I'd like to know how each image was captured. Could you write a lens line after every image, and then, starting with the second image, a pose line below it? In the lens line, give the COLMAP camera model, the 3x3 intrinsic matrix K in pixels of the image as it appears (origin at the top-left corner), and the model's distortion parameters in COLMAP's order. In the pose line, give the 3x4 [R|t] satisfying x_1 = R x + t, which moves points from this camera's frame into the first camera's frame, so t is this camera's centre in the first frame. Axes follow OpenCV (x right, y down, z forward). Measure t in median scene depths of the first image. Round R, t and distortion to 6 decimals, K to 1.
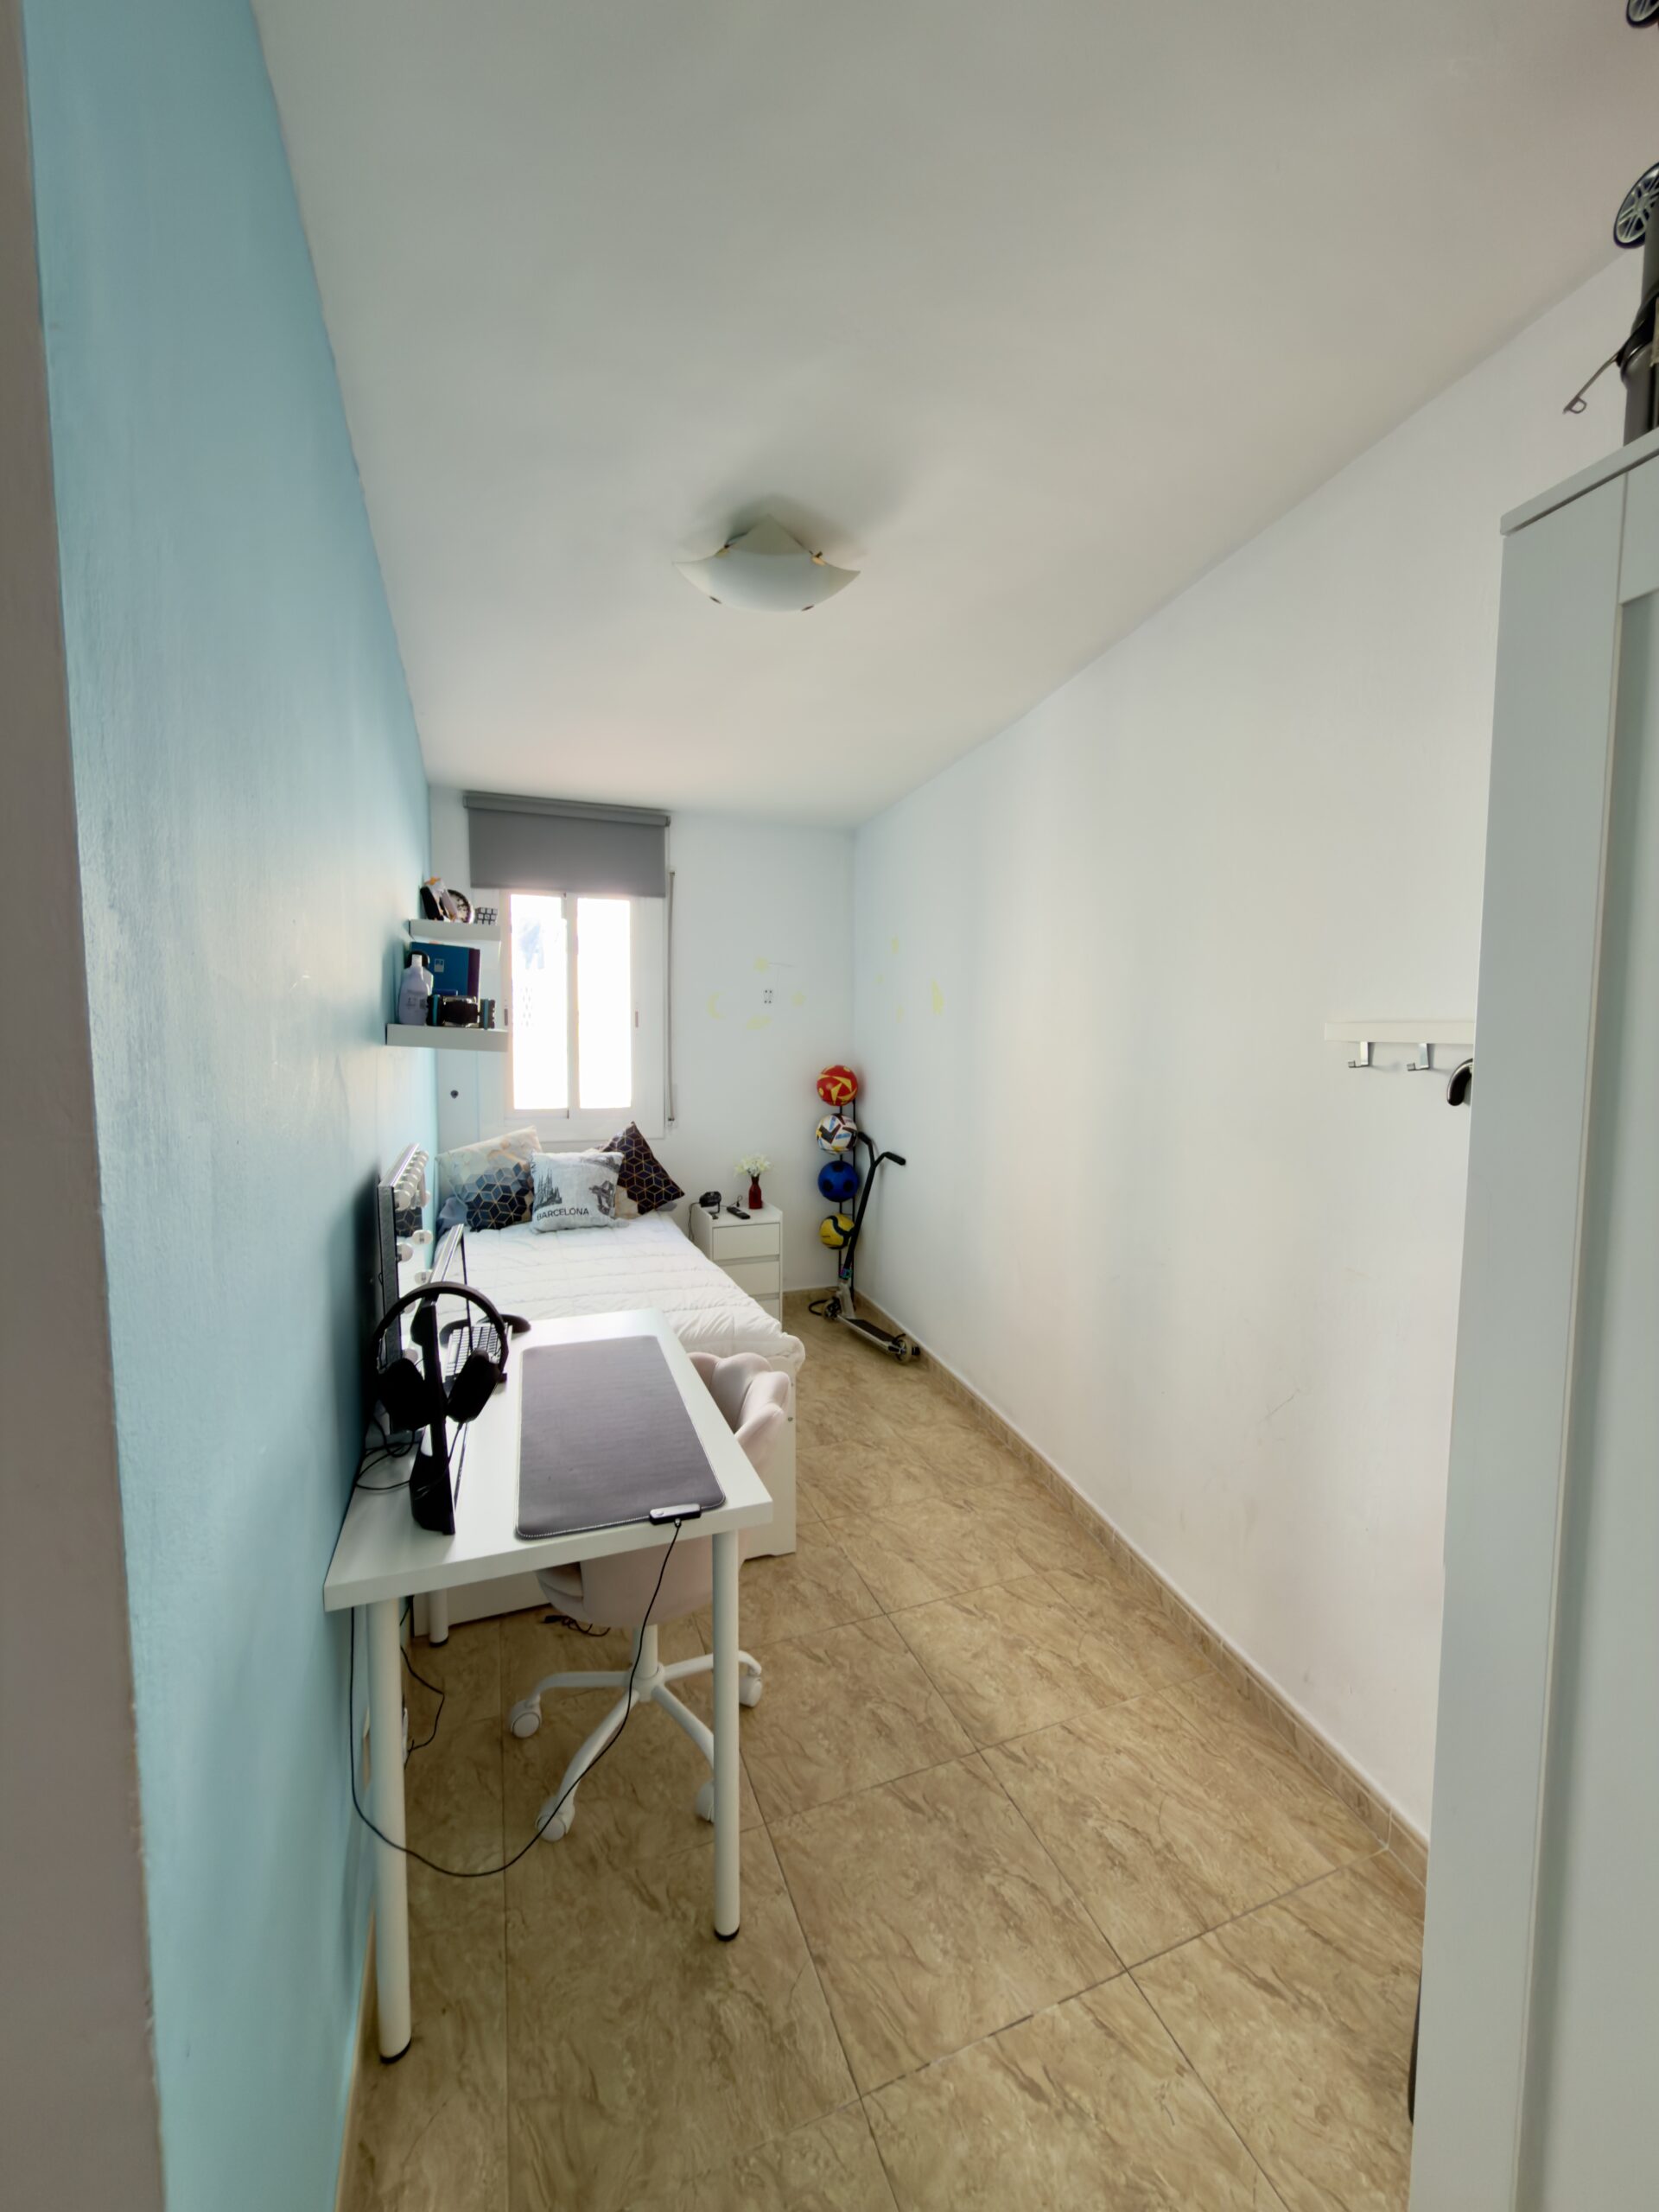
lens RADIAL K [[882.3, 0, 832.4], [0, 882.3, 1103.4], [0, 0, 1]] dist [0.001306, -0.000212]
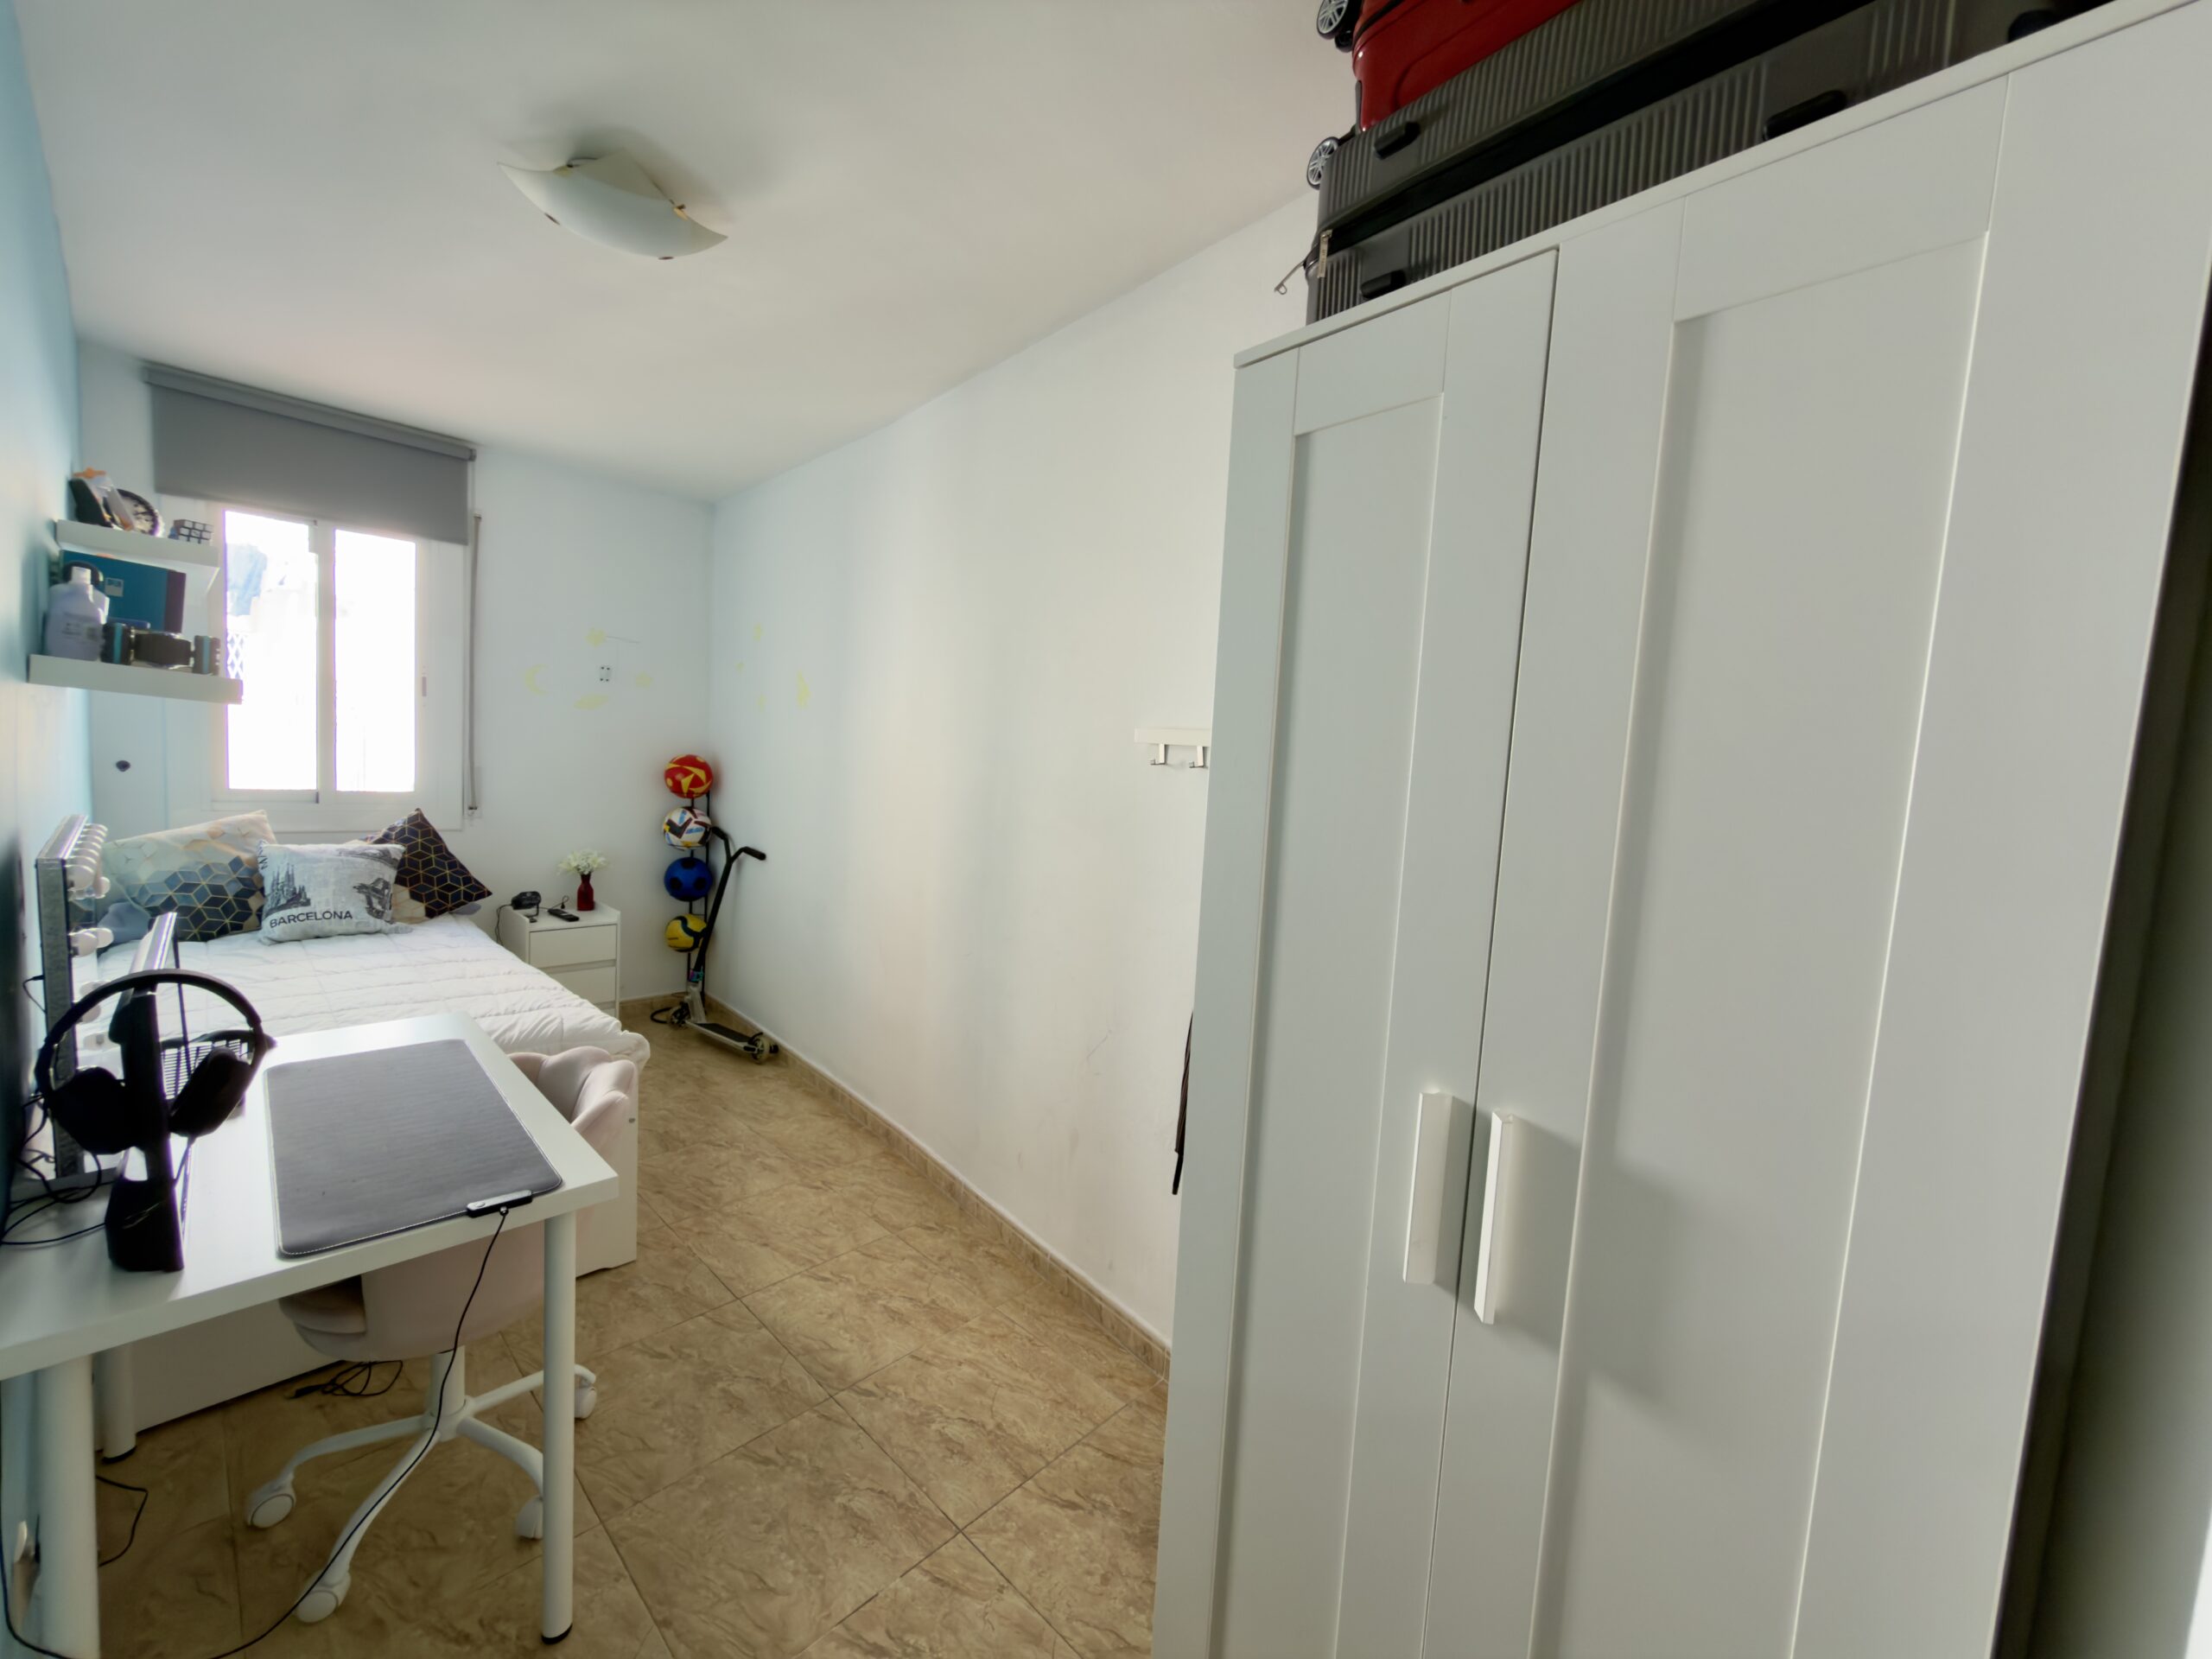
lens RADIAL K [[882.3, 0, 1103.9], [0, 882.3, 828.9], [0, 0, 1]] dist [0.001306, -0.000212]
pose [[0.900481, 0.013359, 0.434691, -0.006152], [-0.021998, 0.999648, 0.014849, 0.017892], [-0.434339, -0.022933, 0.900457, -0.047843]]
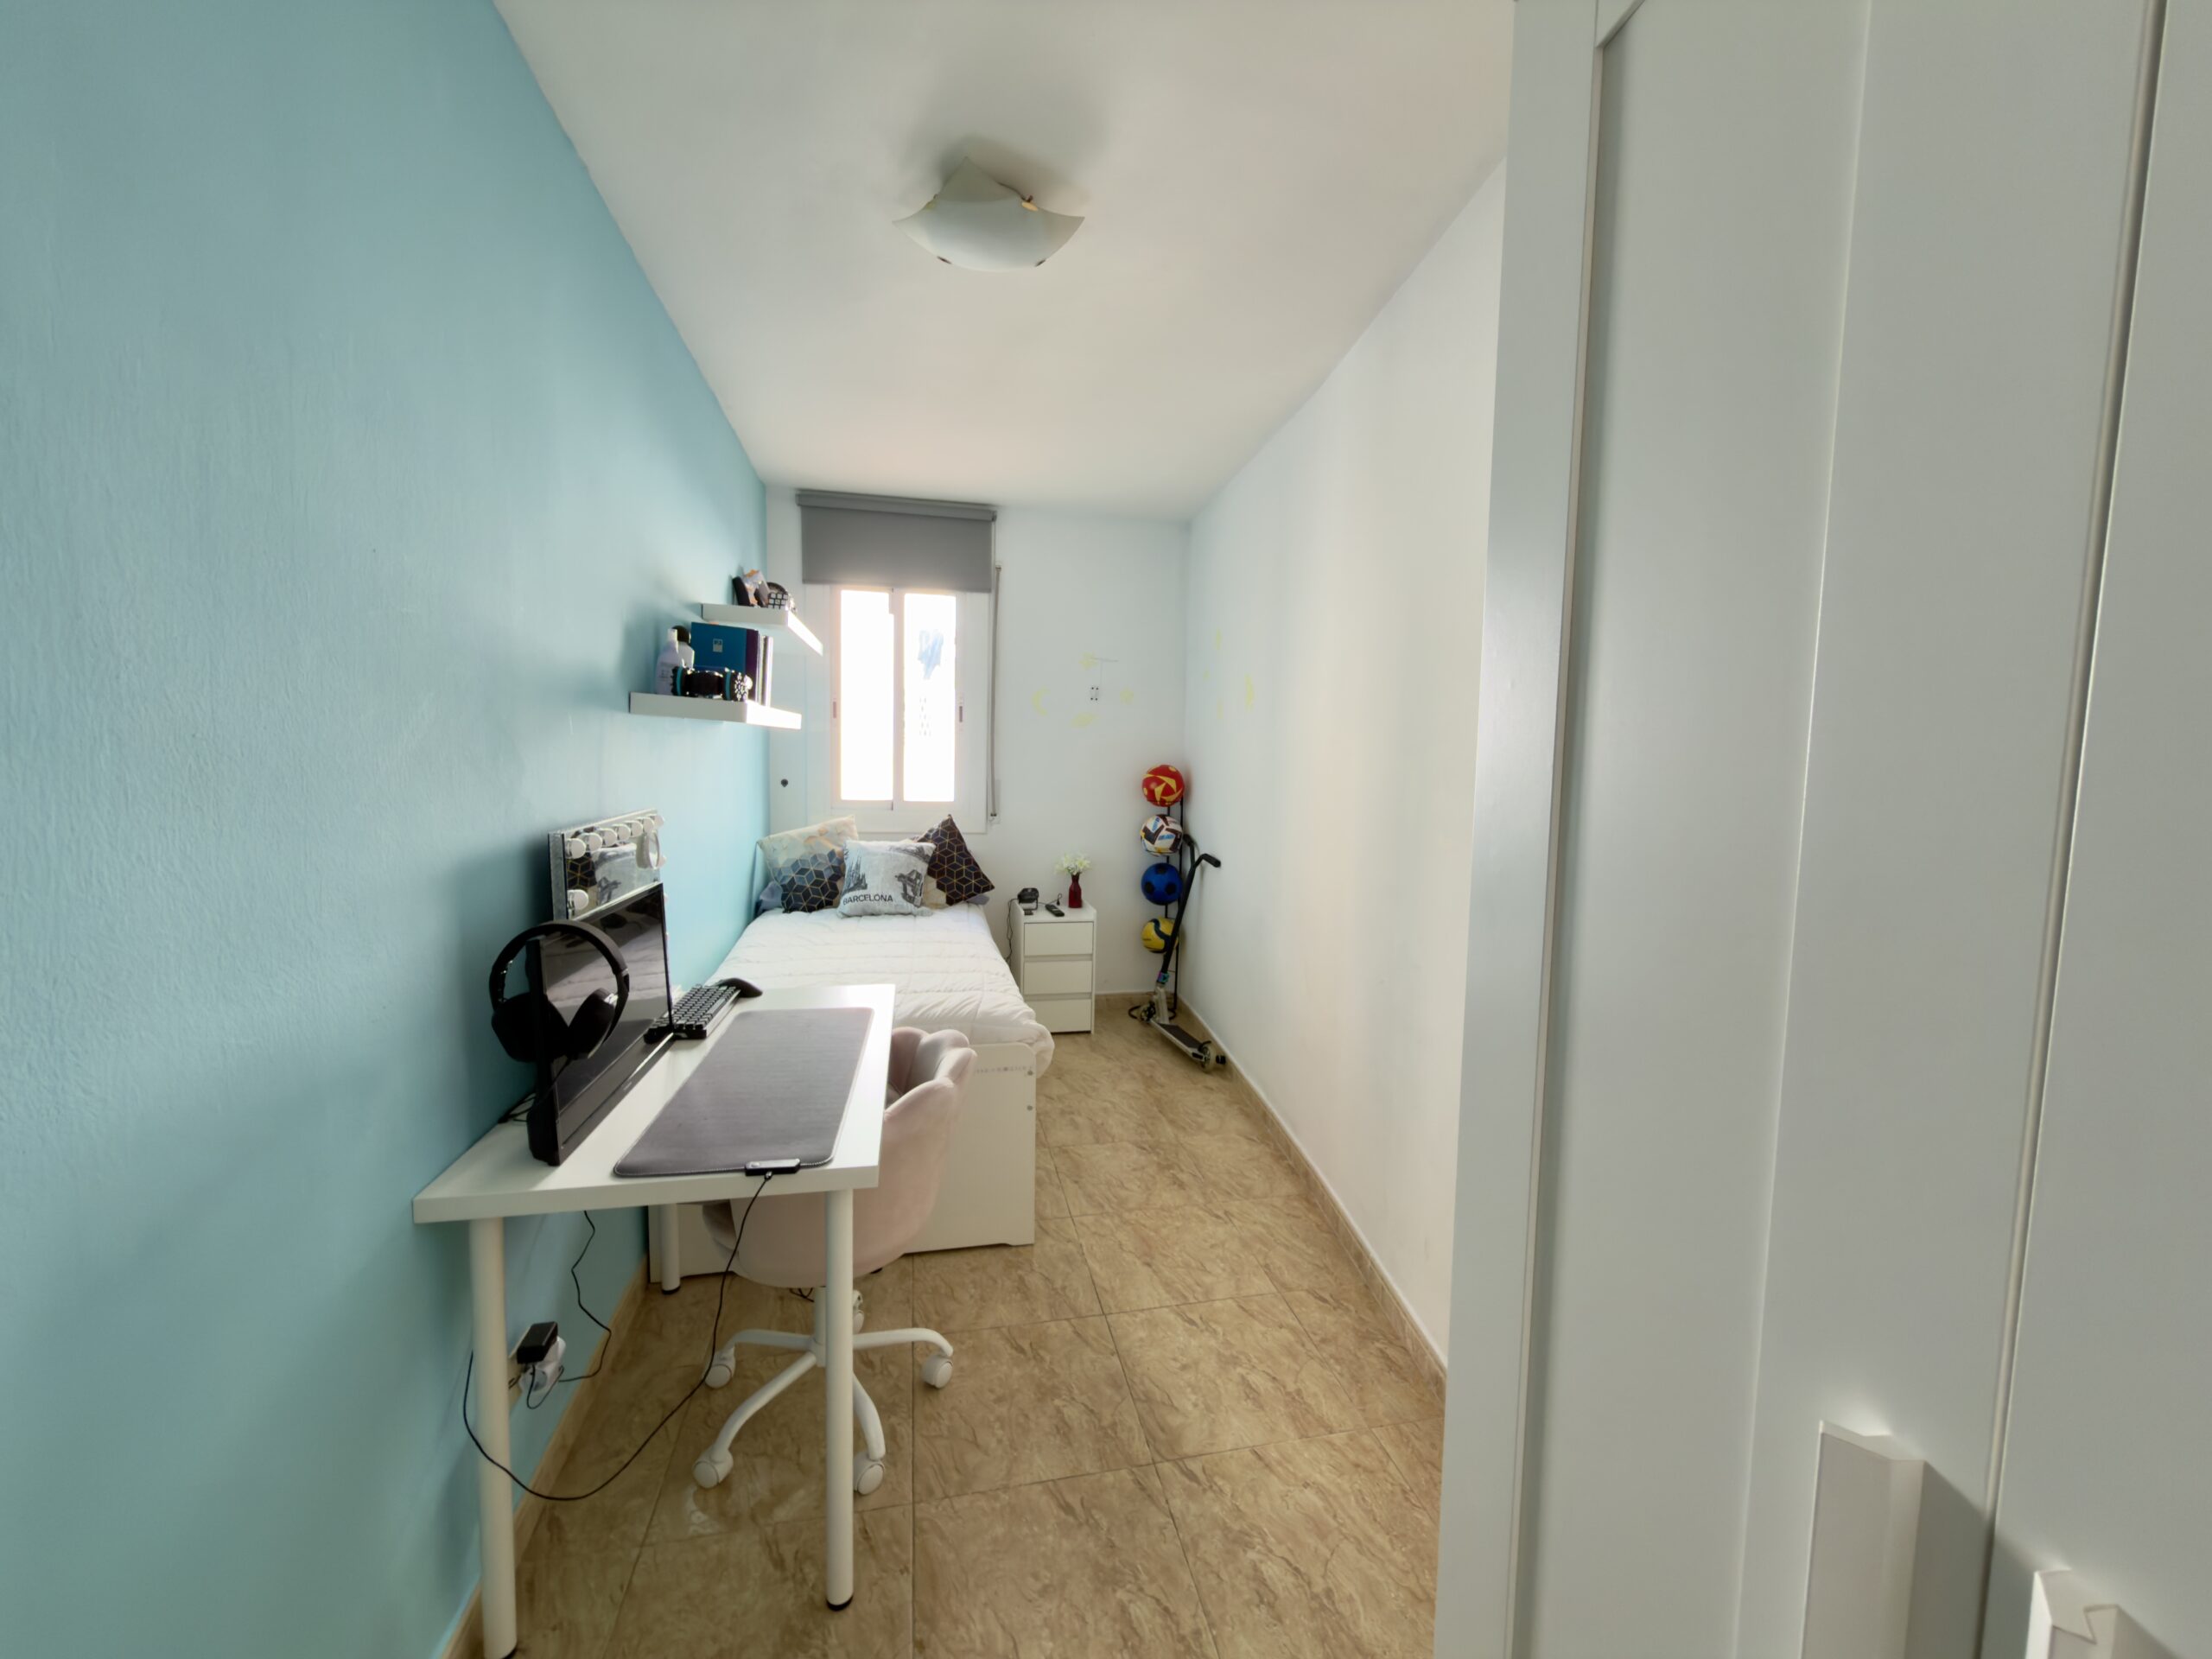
lens RADIAL K [[882.3, 0, 1103.9], [0, 882.3, 828.9], [0, 0, 1]] dist [0.001306, -0.000212]
pose [[0.987457, 0.029824, -0.155047, 0.142563], [-0.028588, 0.999539, 0.010195, 0.029683], [0.155280, -0.005634, 0.987854, 0.039336]]
